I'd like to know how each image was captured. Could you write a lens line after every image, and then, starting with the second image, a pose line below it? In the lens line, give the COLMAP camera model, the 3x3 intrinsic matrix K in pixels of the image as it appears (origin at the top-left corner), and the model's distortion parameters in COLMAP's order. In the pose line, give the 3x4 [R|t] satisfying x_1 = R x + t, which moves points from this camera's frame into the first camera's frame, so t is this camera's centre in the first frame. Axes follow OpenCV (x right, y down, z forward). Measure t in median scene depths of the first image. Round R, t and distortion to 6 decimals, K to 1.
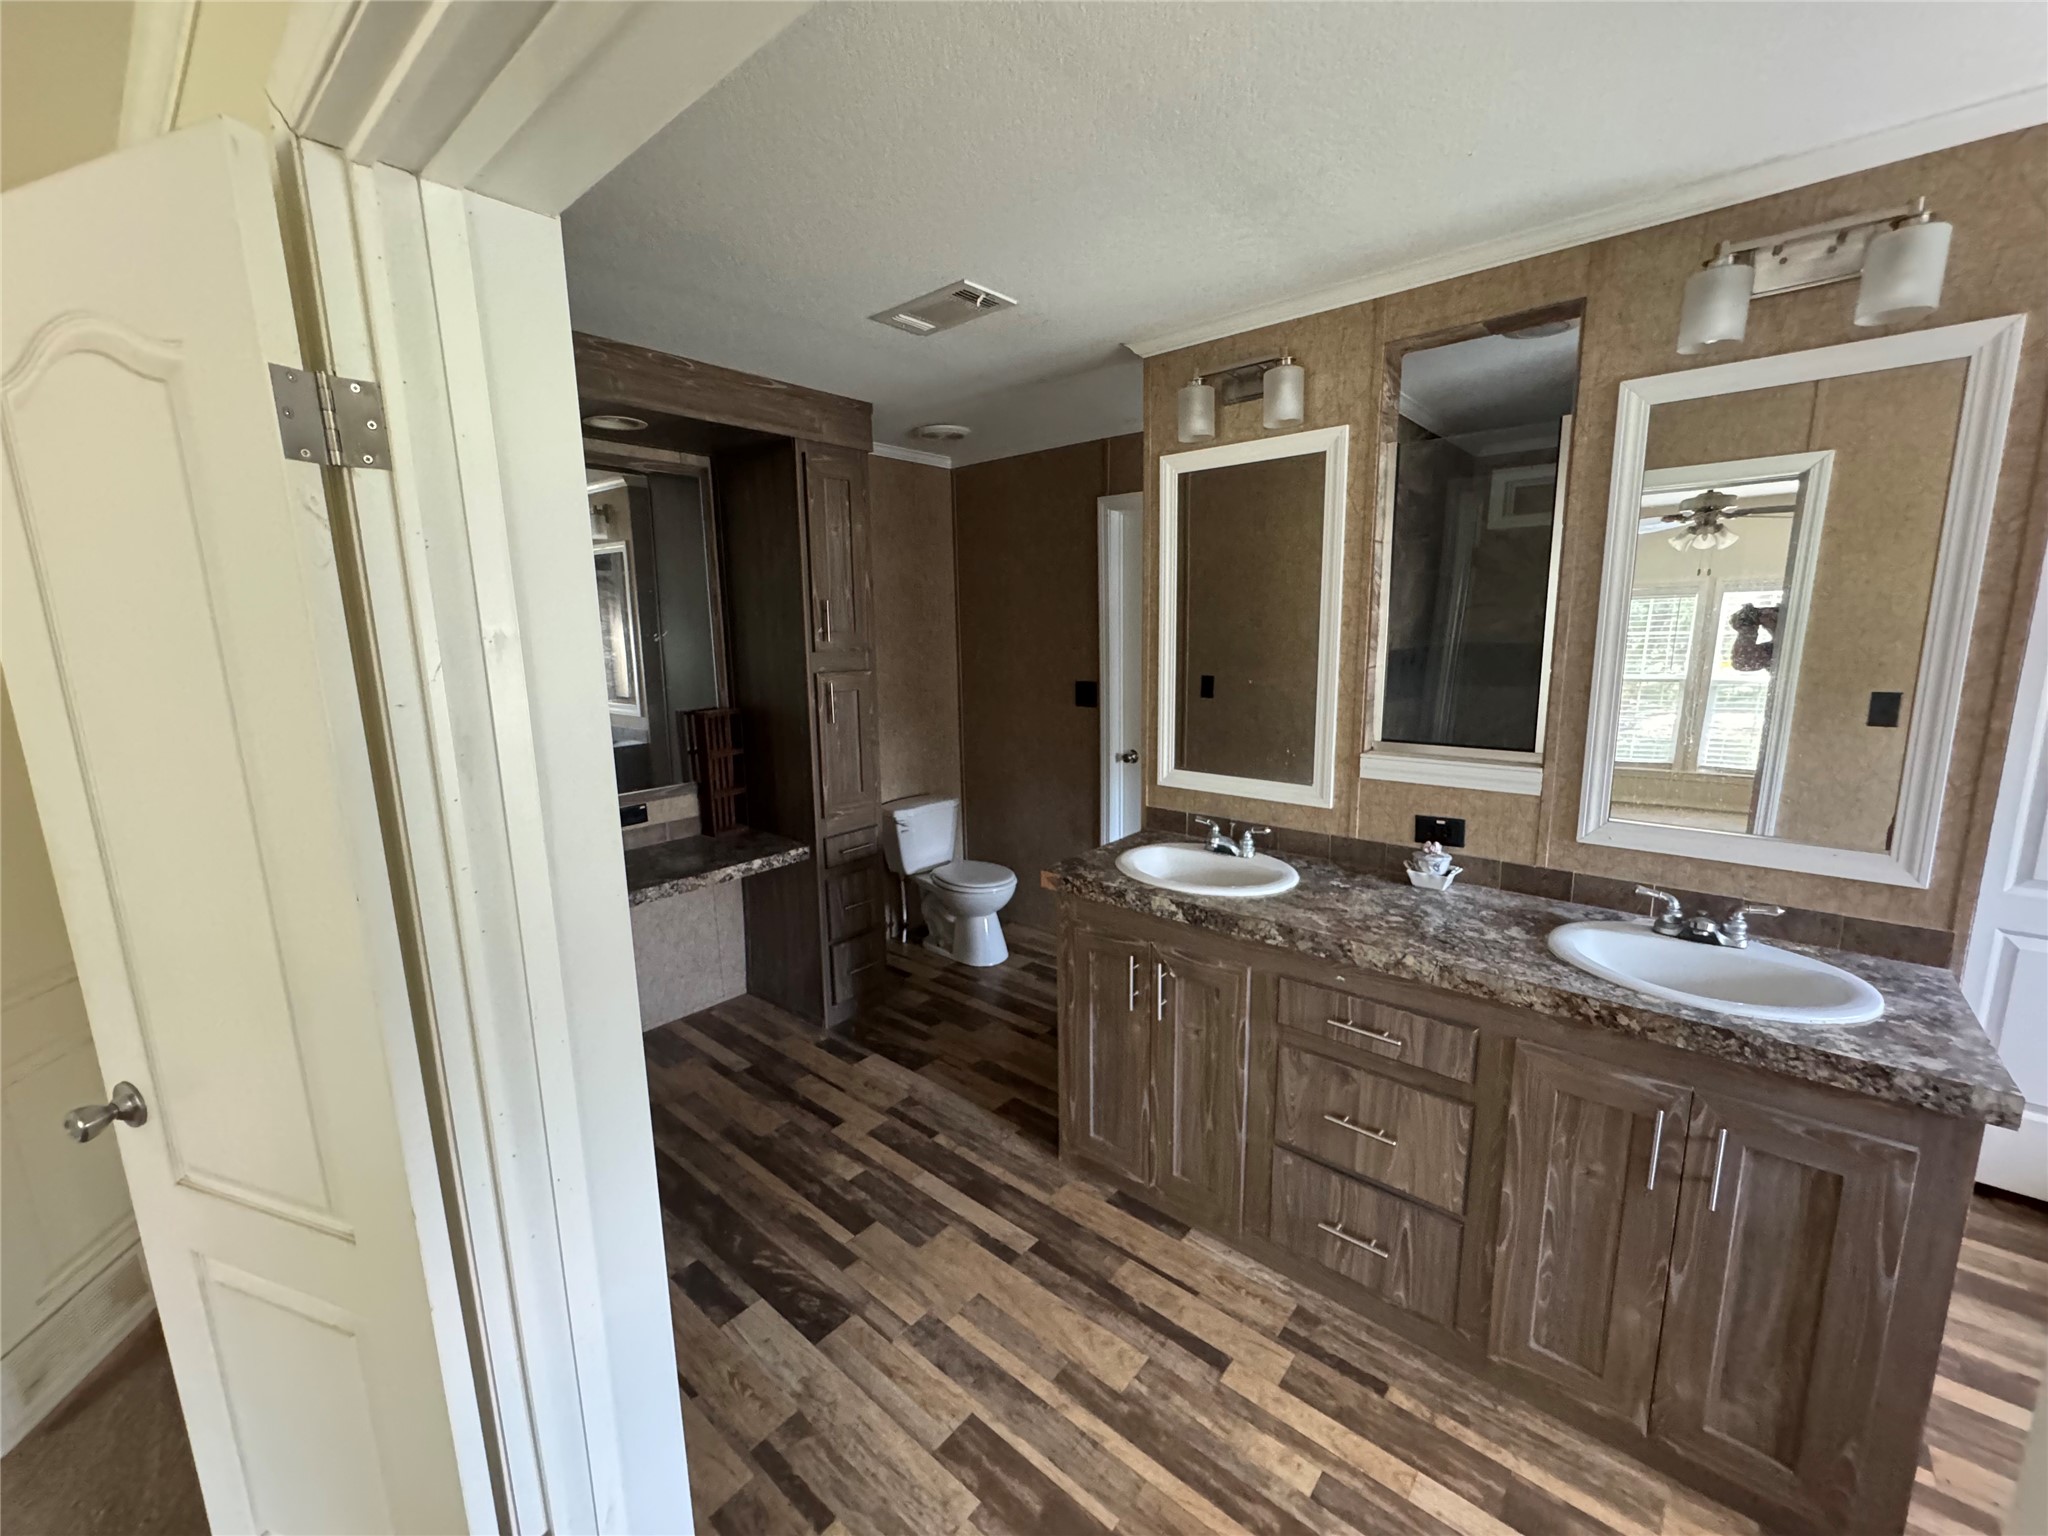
lens RADIAL K [[822.4, 0, 1023.3], [0, 822.4, 769.0], [0, 0, 1]] dist [0.000579, 0.000205]
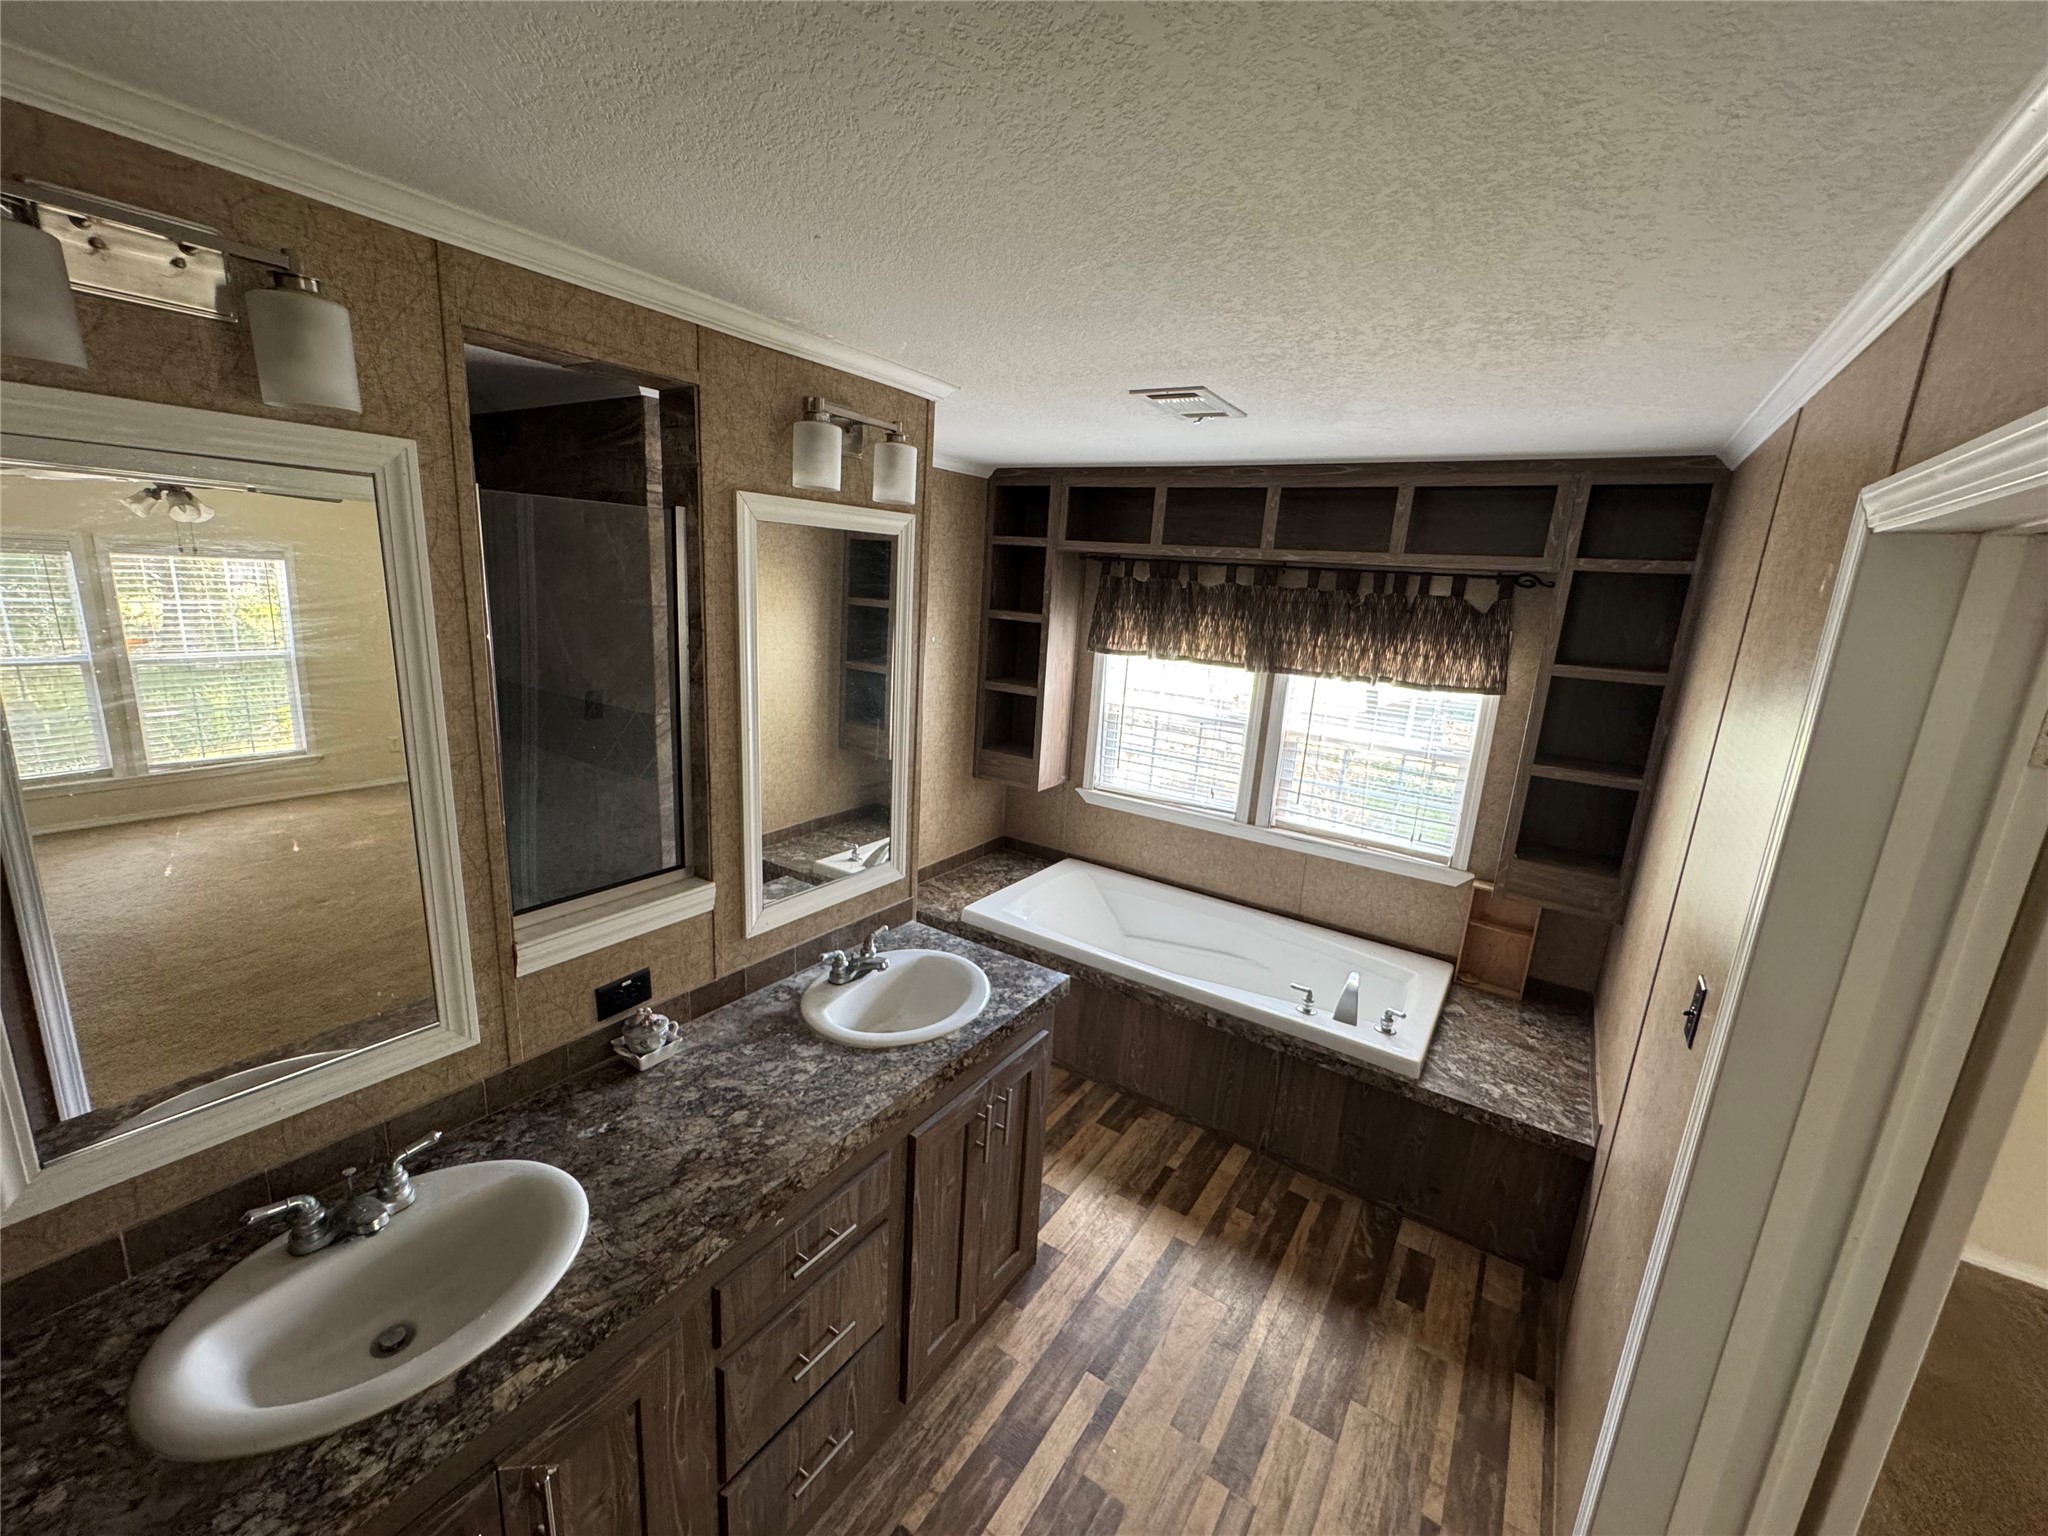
lens RADIAL K [[822.4, 0, 1019.3], [0, 822.4, 770.2], [0, 0, 1]] dist [0.000579, 0.000205]
pose [[-0.121772, -0.217076, 0.968530, -0.294713], [0.116599, 0.965906, 0.231148, -0.299793], [-0.985686, 0.141077, -0.092310, 0.718104]]
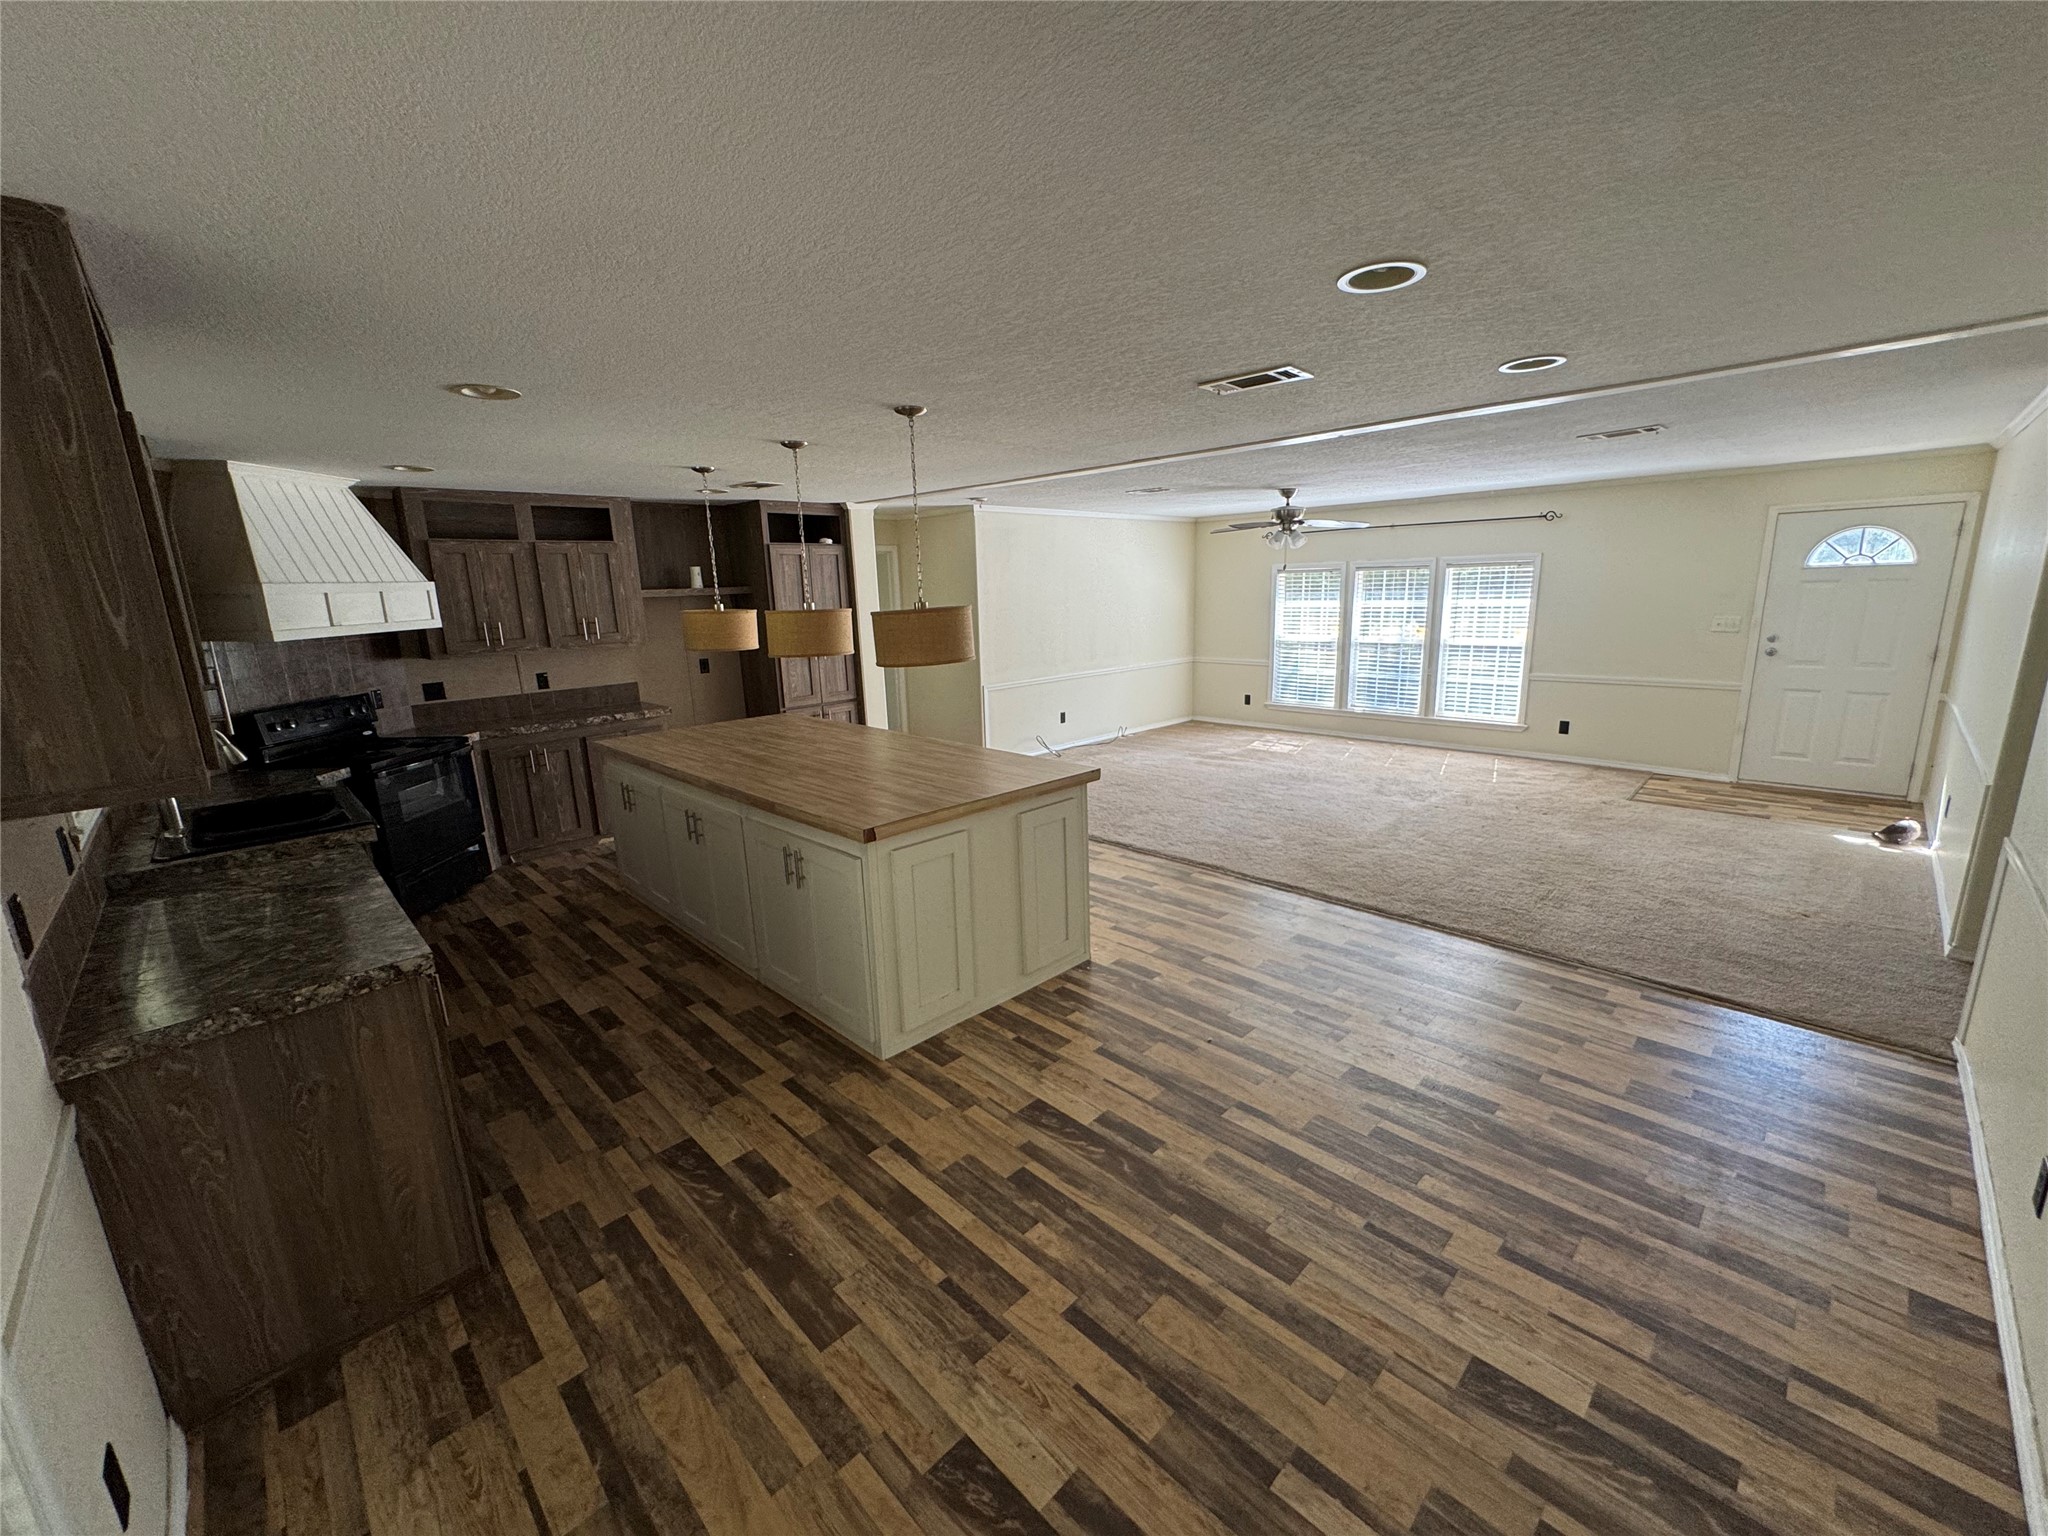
lens RADIAL K [[822.4, 0, 1015.0], [0, 822.4, 763.6], [0, 0, 1]] dist [0.000579, 0.000205]
pose [[-0.994323, 0.028359, 0.102558, 0.165376], [0.066446, 0.918296, 0.390279, -0.354454], [-0.083111, 0.394877, -0.914967, 1.561227]]
